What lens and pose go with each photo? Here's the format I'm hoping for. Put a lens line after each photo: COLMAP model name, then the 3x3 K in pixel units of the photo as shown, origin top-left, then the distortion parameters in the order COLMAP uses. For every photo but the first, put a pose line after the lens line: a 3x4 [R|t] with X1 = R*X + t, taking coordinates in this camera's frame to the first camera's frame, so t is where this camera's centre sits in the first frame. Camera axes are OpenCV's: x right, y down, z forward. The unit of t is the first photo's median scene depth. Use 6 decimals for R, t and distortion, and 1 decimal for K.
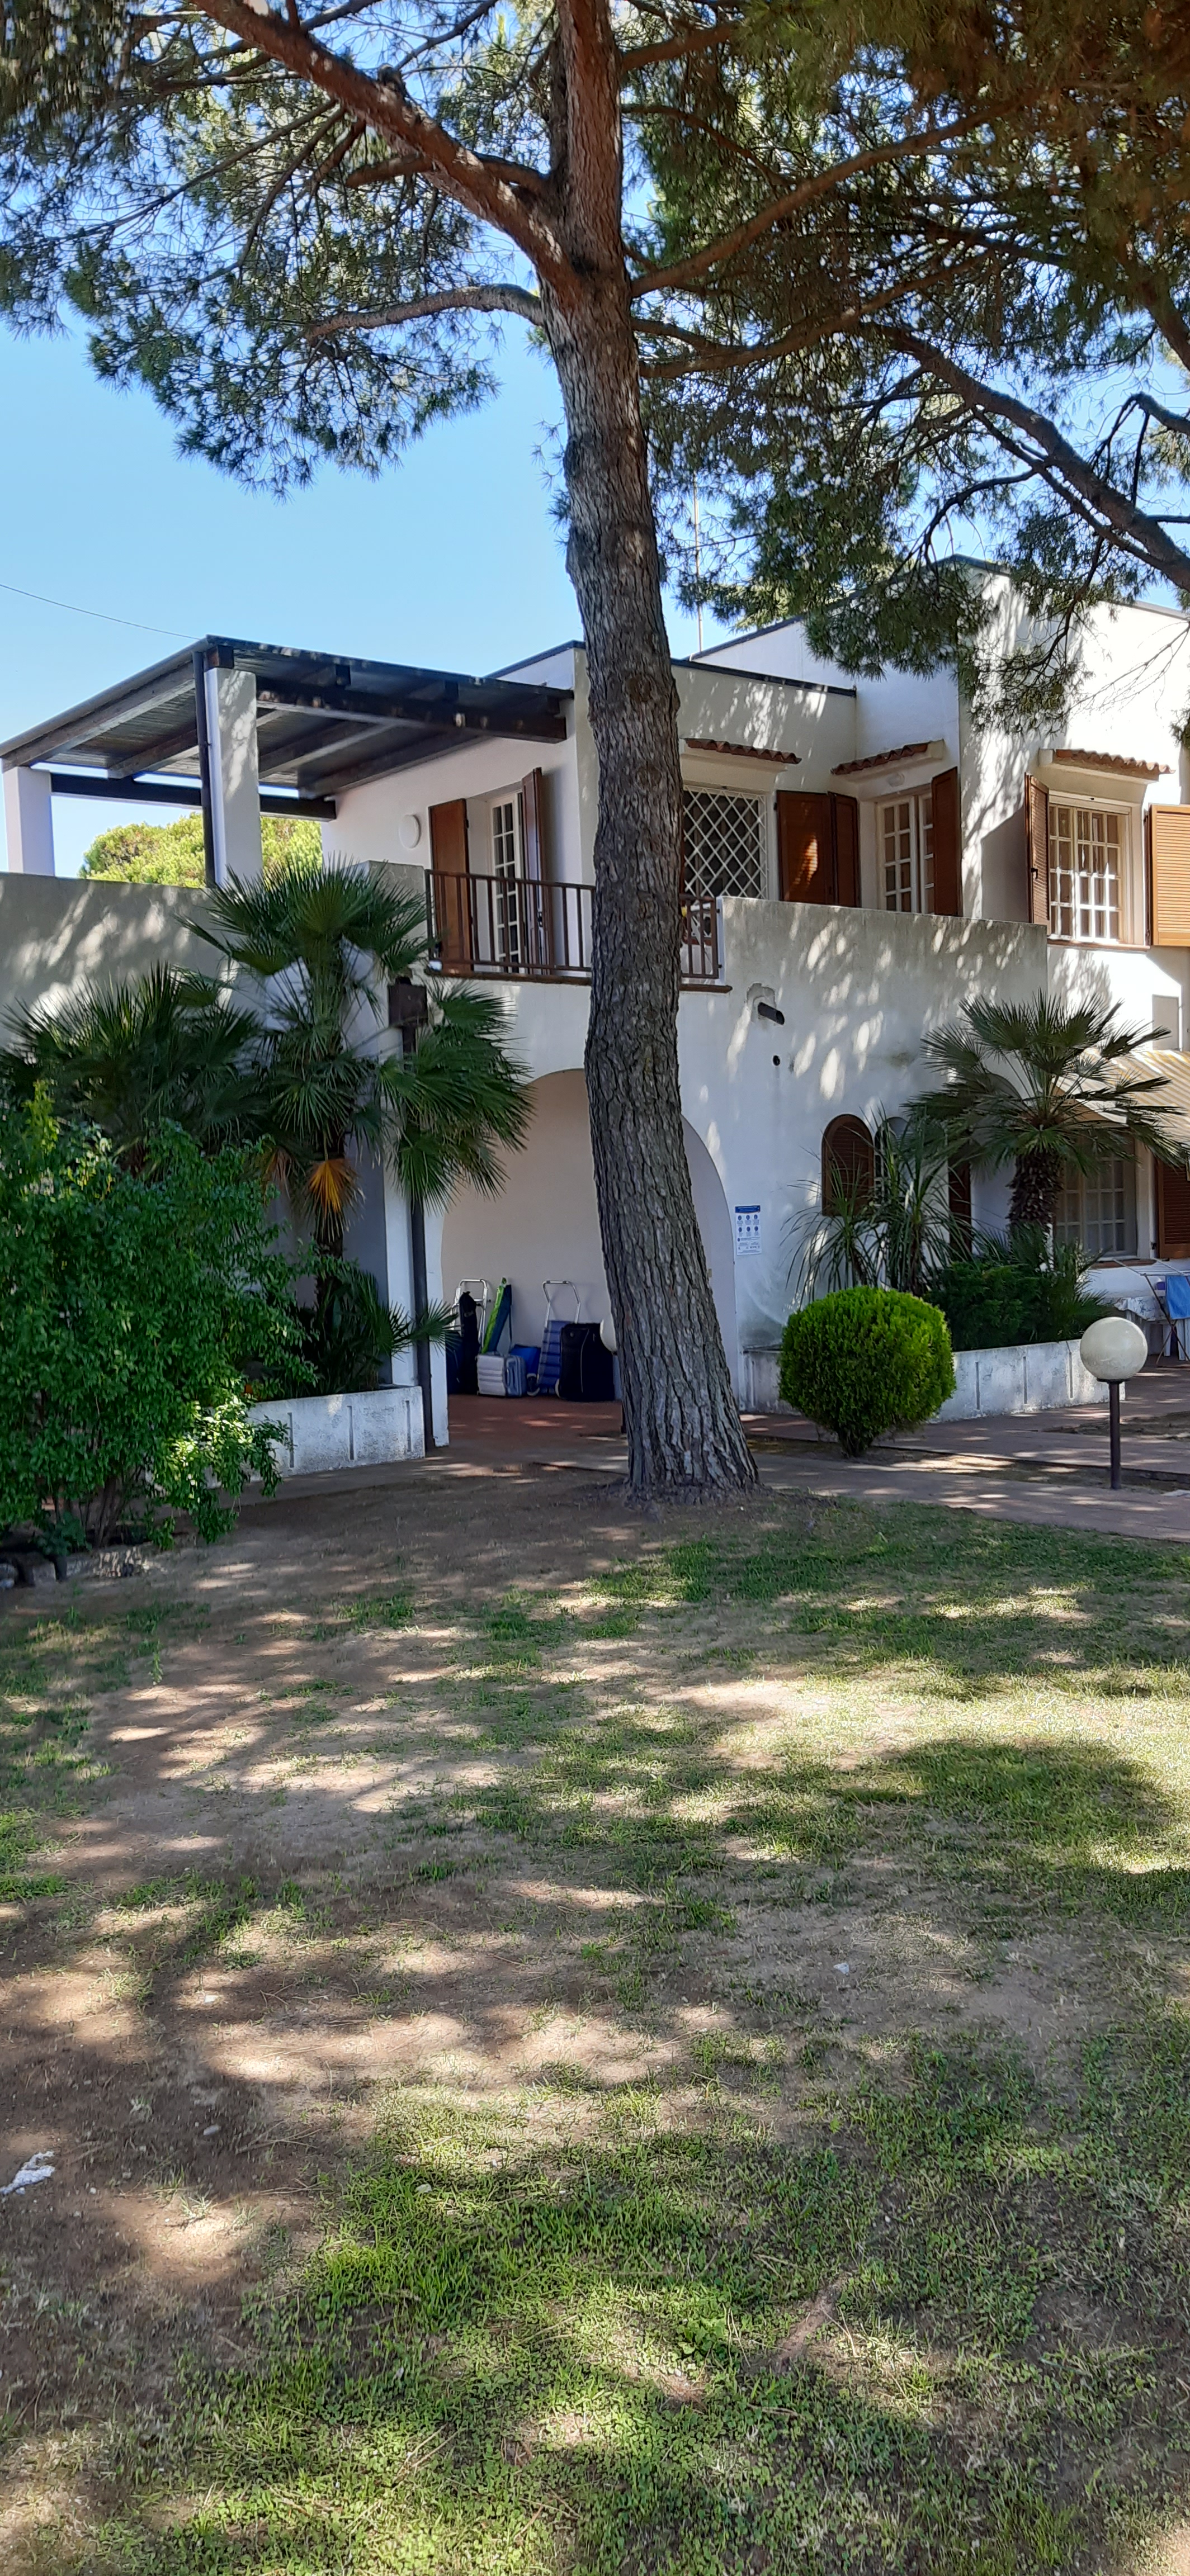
lens RADIAL K [[1906.6, 0, 595.0], [0, 1906.6, 1288.0], [0, 0, 1]] dist [0.102942, -0.157260]
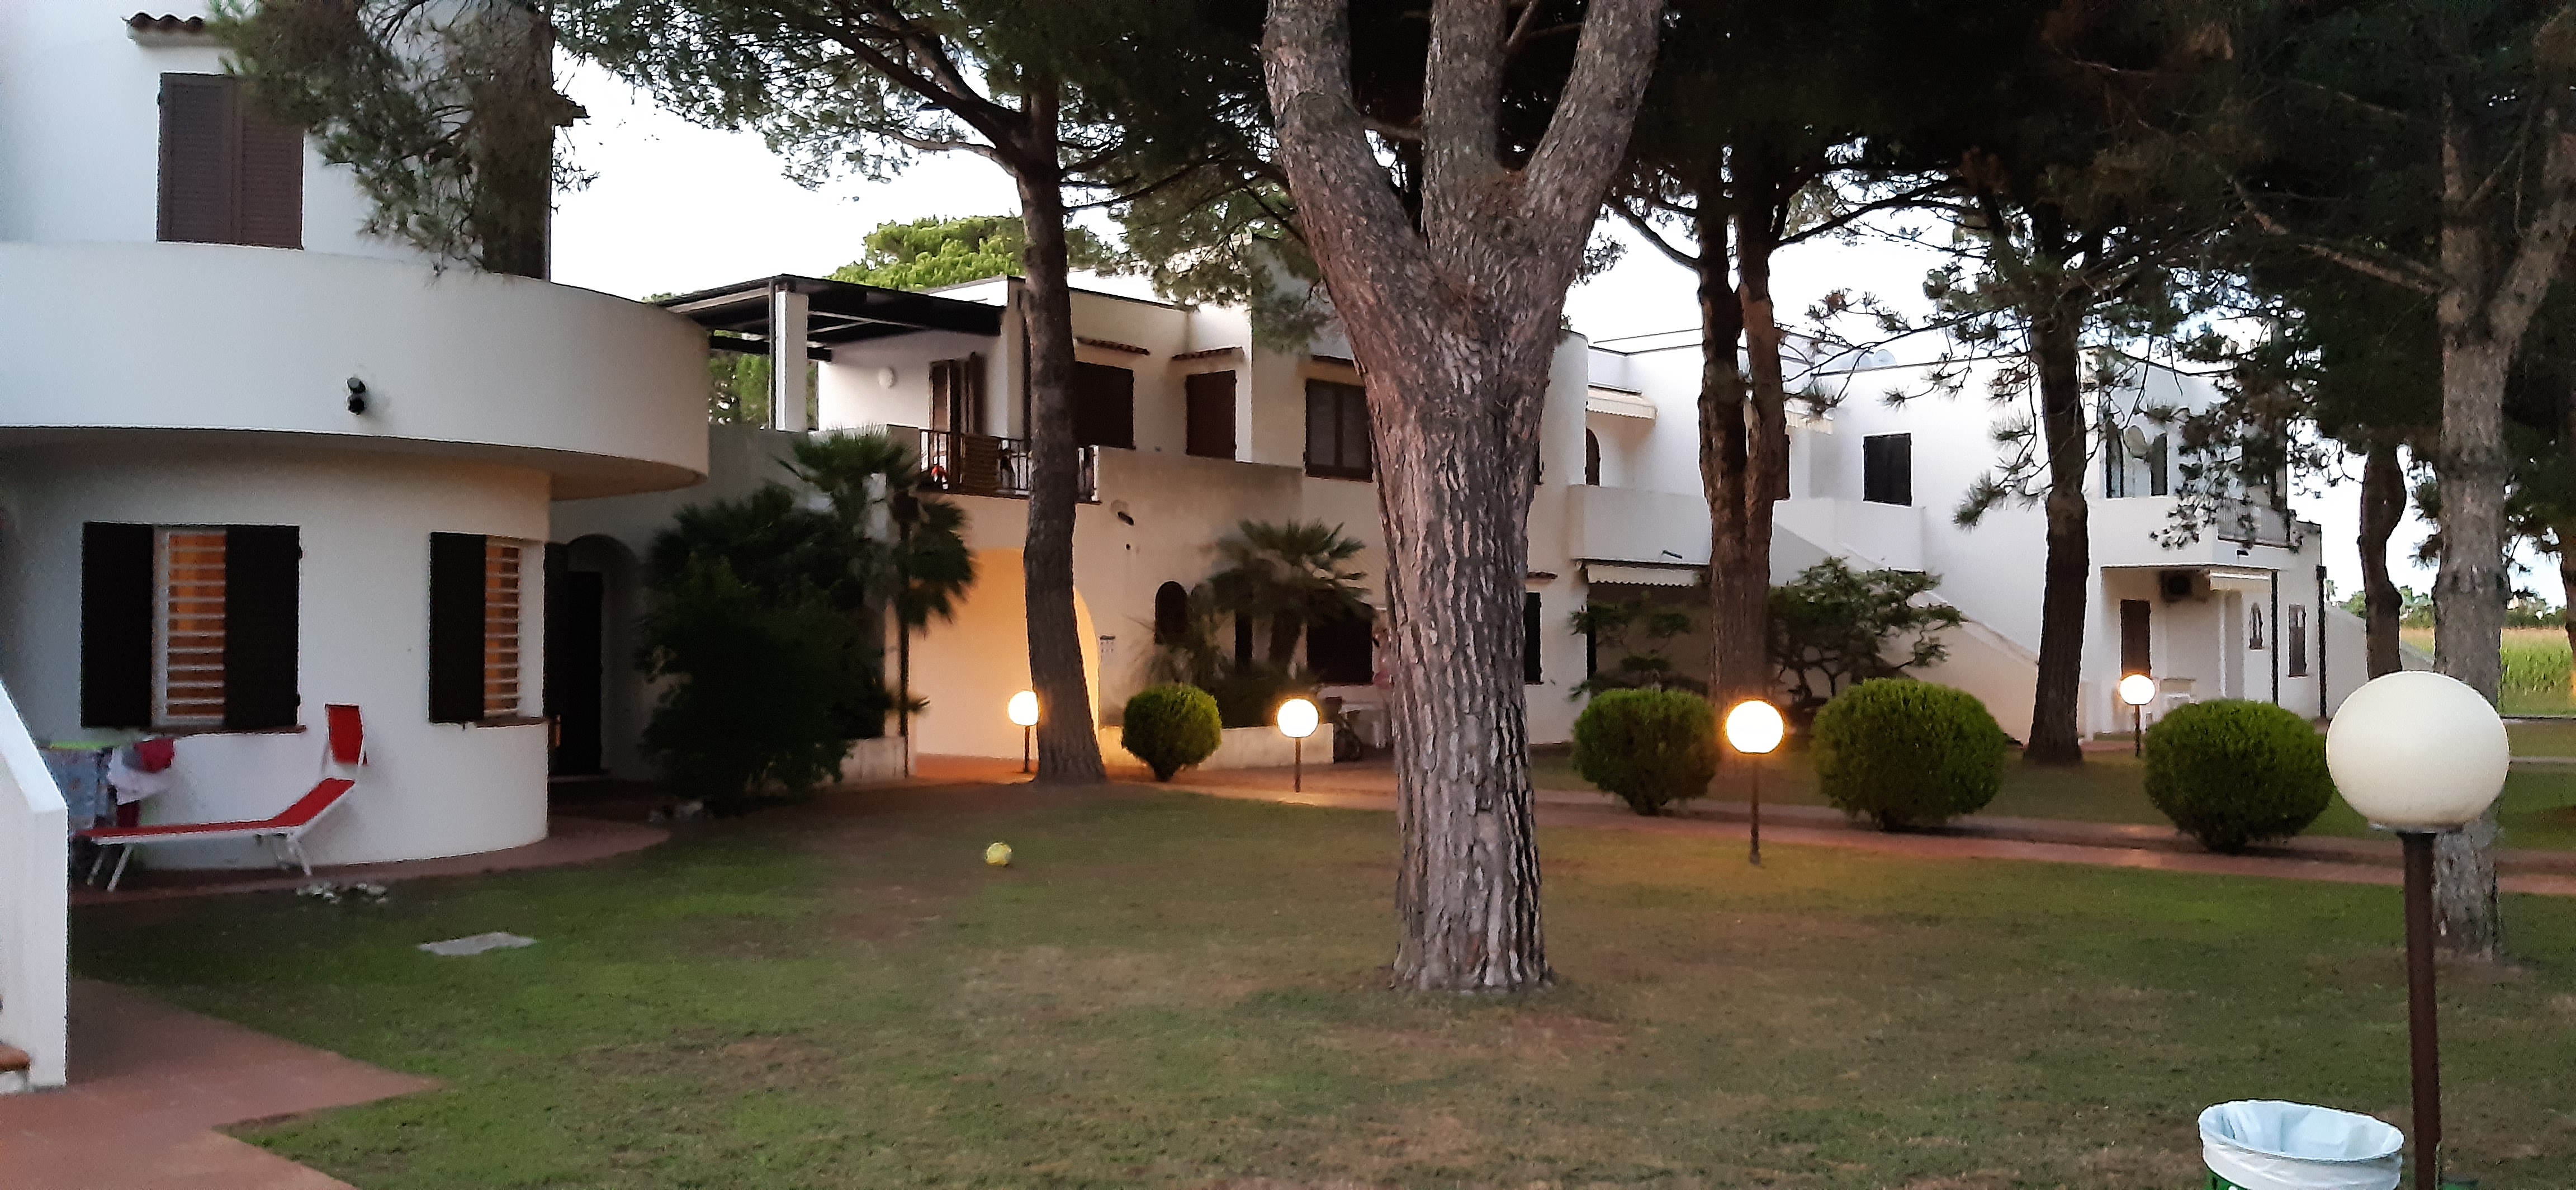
lens RADIAL K [[1906.6, 0, 1288.0], [0, 1906.6, 595.0], [0, 0, 1]] dist [0.102942, -0.157260]
pose [[0.984901, 0.040157, 0.168394, -0.043714], [-0.028687, 0.997134, -0.070005, 0.031174], [-0.170723, 0.064117, 0.983231, -0.635893]]
